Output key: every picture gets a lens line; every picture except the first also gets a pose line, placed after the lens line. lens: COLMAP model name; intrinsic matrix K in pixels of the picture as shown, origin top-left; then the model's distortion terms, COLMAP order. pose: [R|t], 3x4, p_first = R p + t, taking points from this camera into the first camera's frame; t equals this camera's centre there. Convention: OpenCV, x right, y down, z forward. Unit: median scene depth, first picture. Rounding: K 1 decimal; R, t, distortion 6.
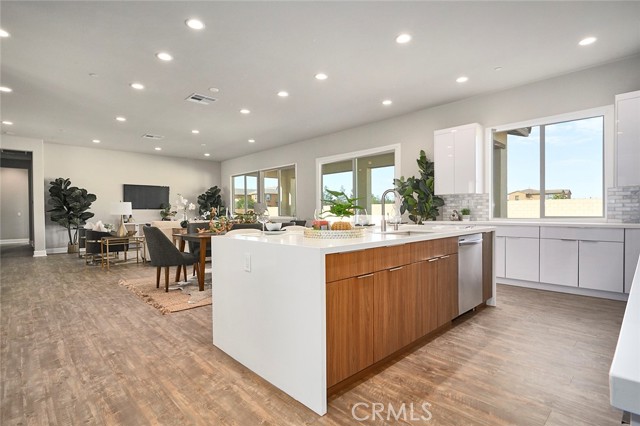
lens RADIAL K [[310.6, 0, 321.1], [0, 310.6, 215.1], [0, 0, 1]] dist [-0.000821, -0.000156]
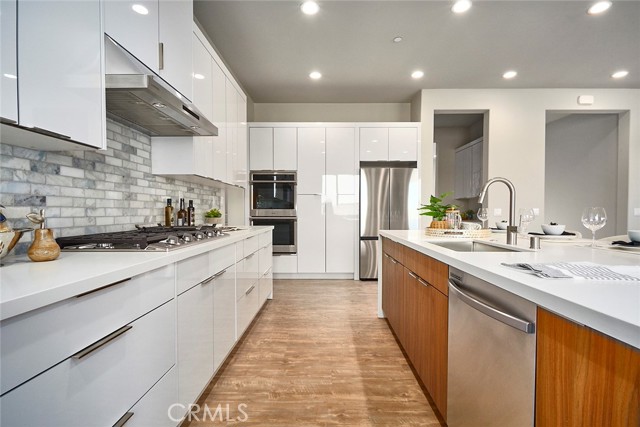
lens RADIAL K [[310.6, 0, 319.7], [0, 310.6, 214.4], [0, 0, 1]] dist [-0.000821, -0.000156]
pose [[-0.702168, 0.013300, -0.711887, 1.284452], [-0.000600, 0.999814, 0.019271, -0.016188], [0.712011, 0.013958, -0.702030, 1.660434]]
